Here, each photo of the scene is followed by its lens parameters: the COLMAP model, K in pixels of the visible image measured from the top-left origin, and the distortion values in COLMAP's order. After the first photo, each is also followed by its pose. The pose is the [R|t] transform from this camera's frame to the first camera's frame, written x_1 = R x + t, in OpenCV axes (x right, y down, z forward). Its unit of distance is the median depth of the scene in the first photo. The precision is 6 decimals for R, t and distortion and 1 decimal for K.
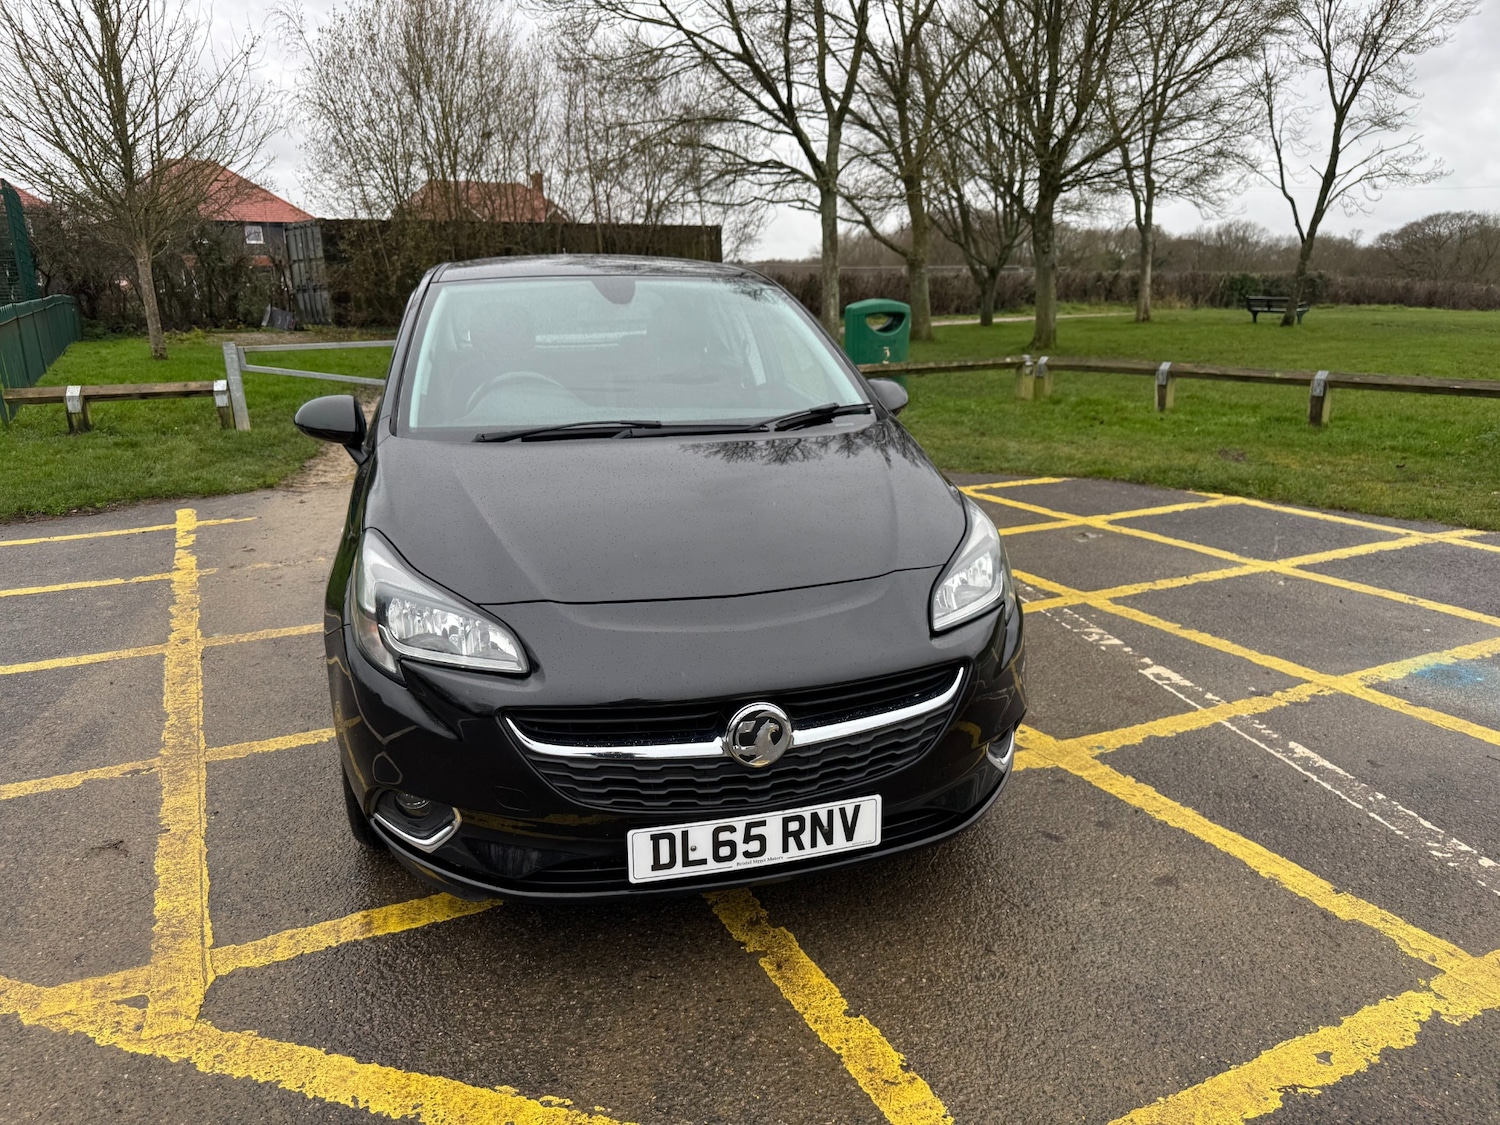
lens RADIAL K [[1053.0, 0, 743.5], [0, 1053.0, 566.4], [0, 0, 1]] dist [0.062755, -0.084961]
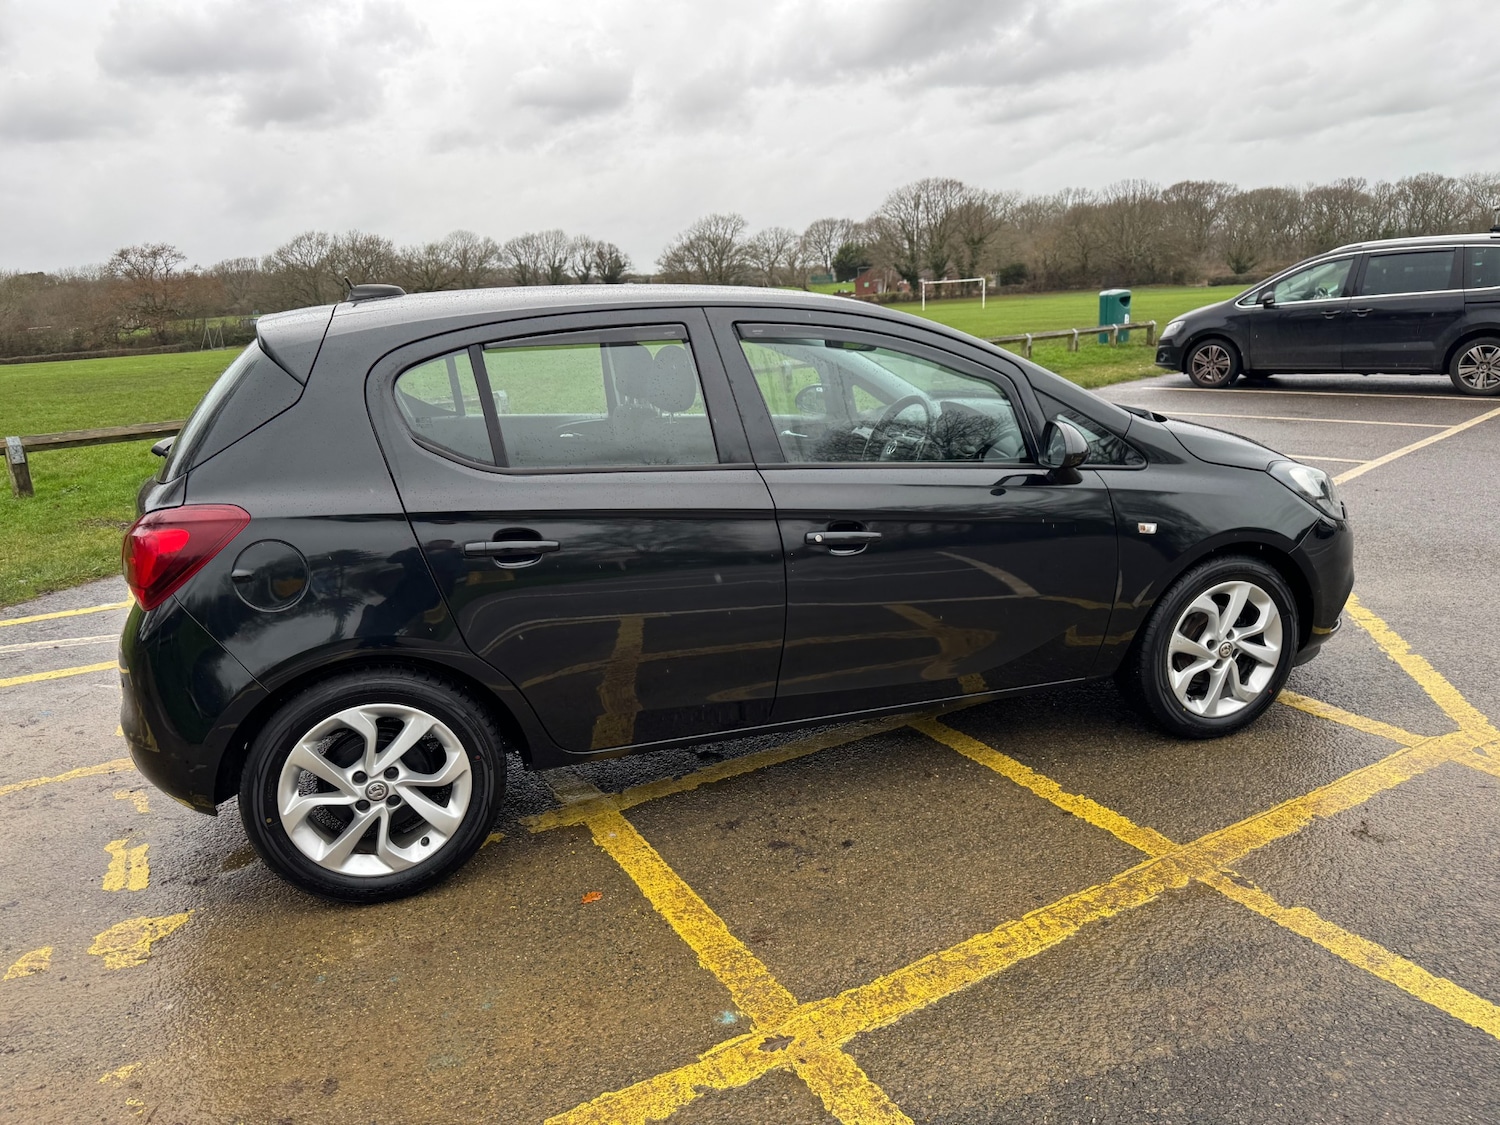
lens RADIAL K [[1043.3, 0, 745.7], [0, 1043.3, 574.8], [0, 0, 1]] dist [0.064362, -0.080506]
pose [[-0.066766, -0.241755, 0.968038, -1.129468], [0.297996, 0.921090, 0.250583, -0.306242], [-0.952229, 0.305201, 0.010544, 1.131317]]
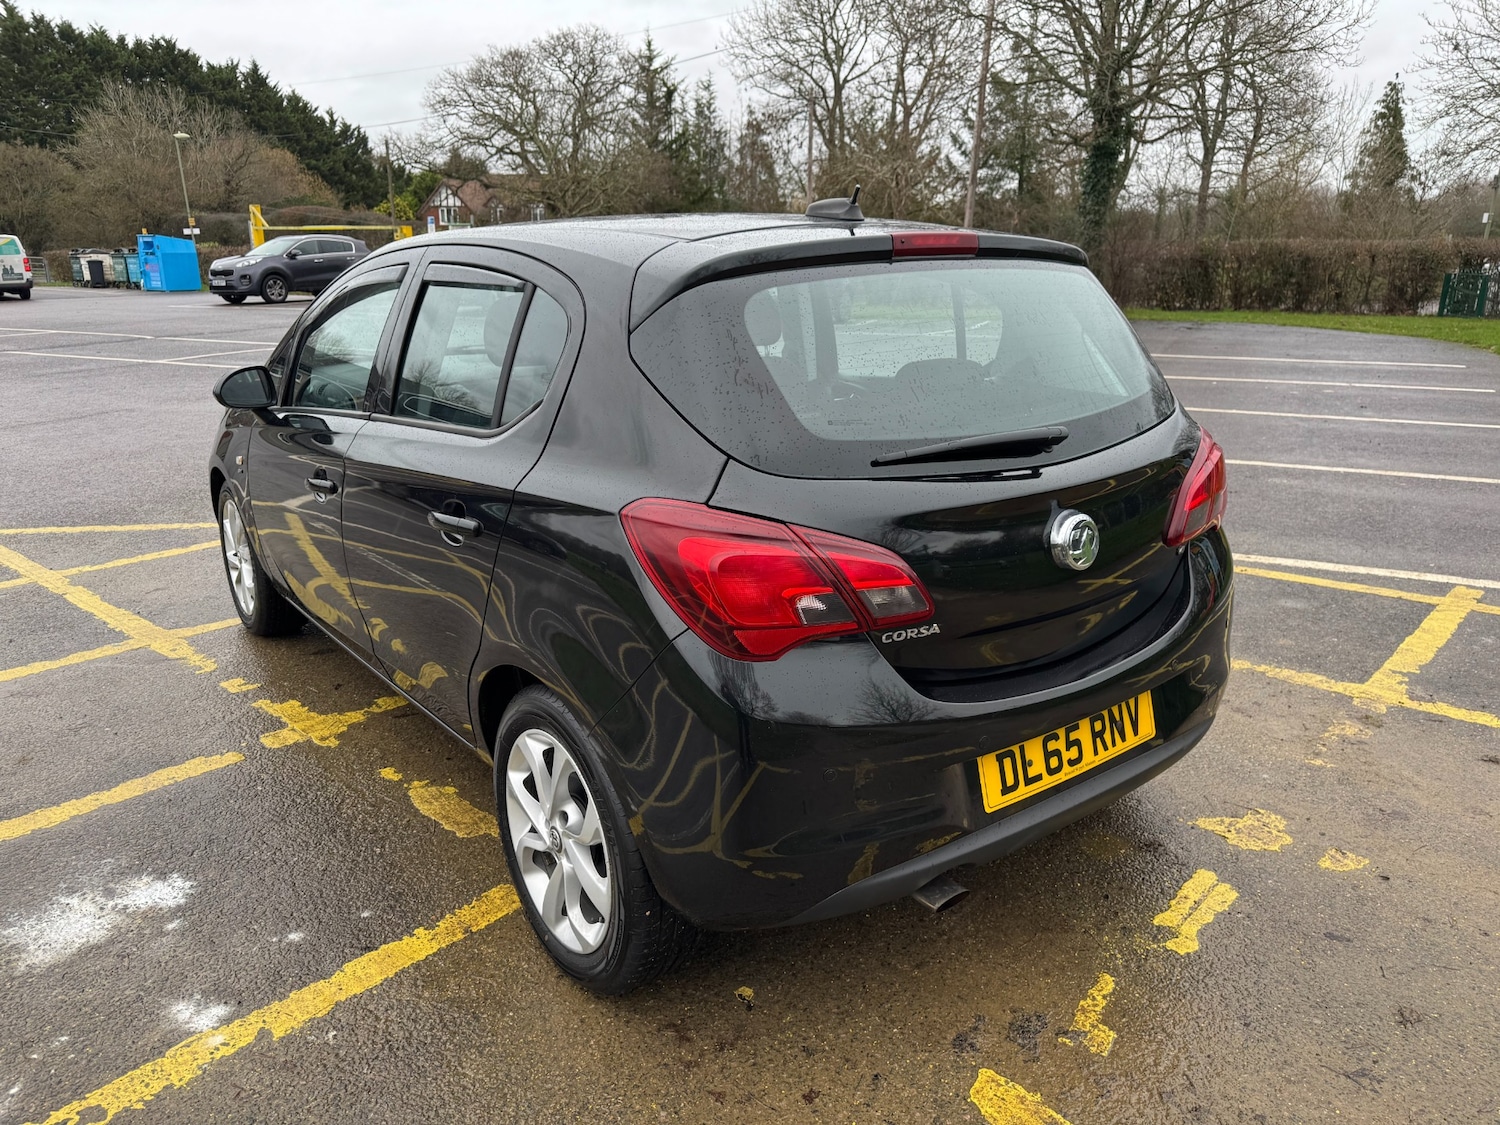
lens RADIAL K [[1063.8, 0, 745.1], [0, 1063.8, 570.5], [0, 0, 1]] dist [0.015639, -0.020124]
pose [[-0.924462, 0.129011, -0.358783, 0.085088], [-0.080637, 0.853571, 0.514699, -0.535988], [0.372649, 0.504751, -0.778691, 1.954482]]
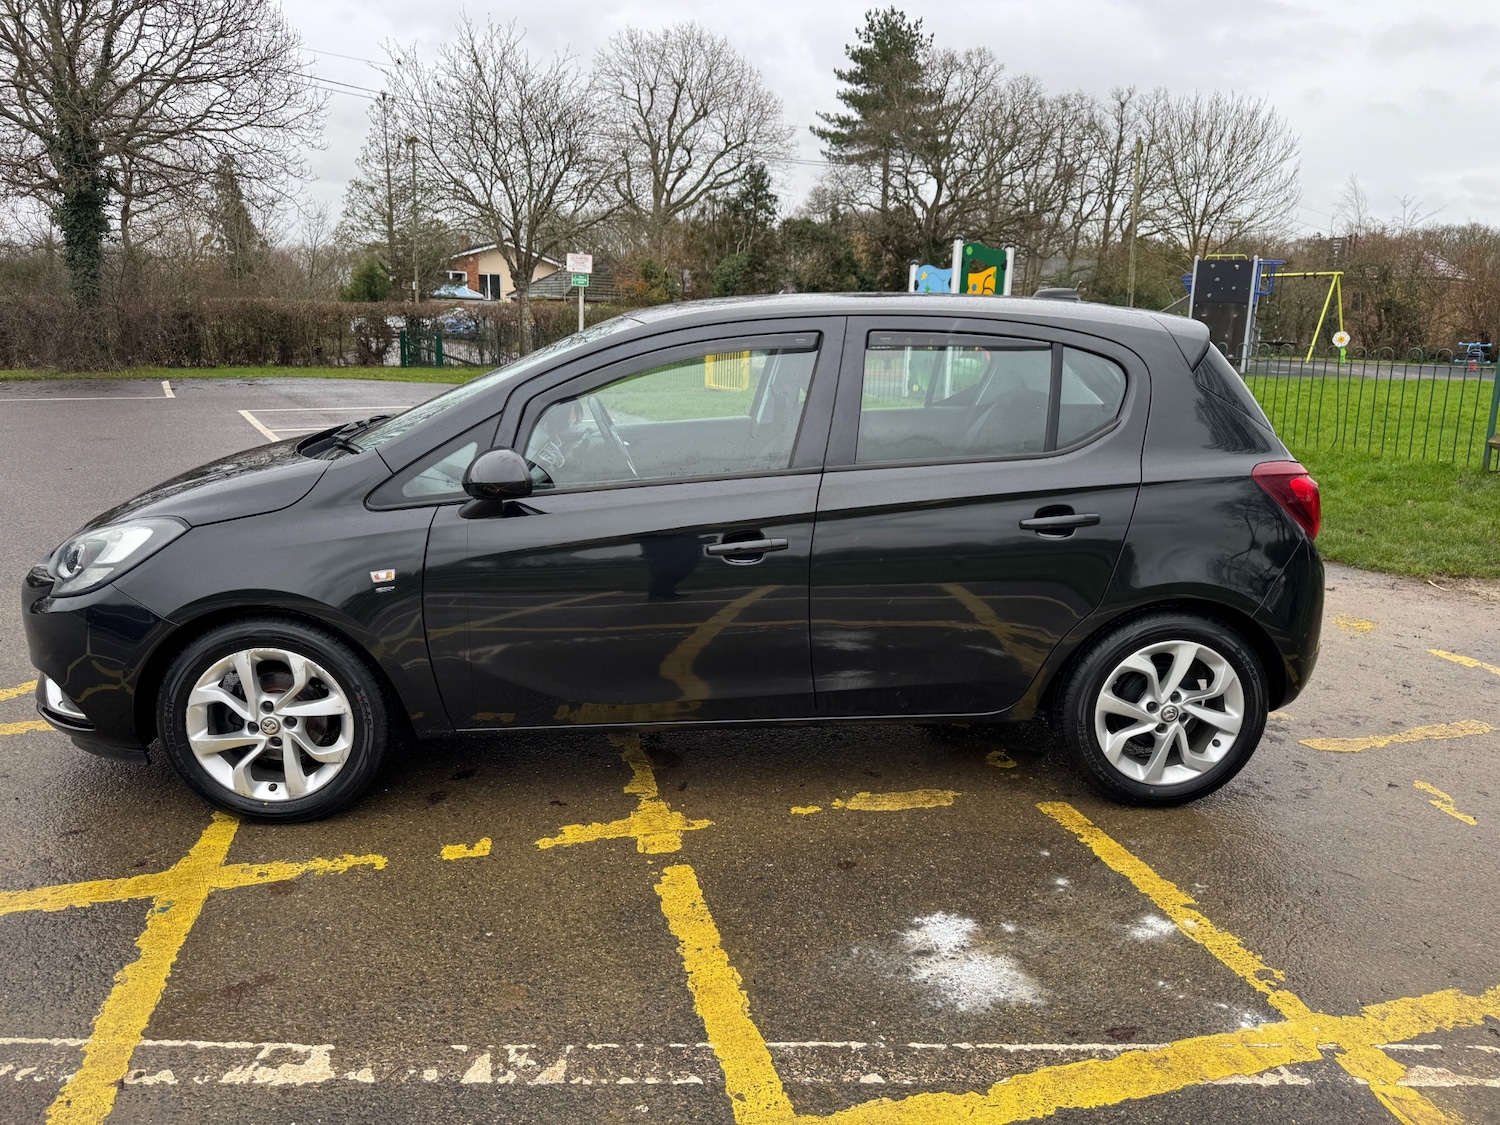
lens RADIAL K [[1054.5, 0, 750.1], [0, 1054.5, 563.1], [0, 0, 1]] dist [0.040625, -0.048514]
pose [[-0.181209, 0.237644, -0.954300, 0.849111], [-0.268697, 0.921480, 0.280493, -0.363451], [0.946026, 0.307245, -0.103126, 1.262553]]
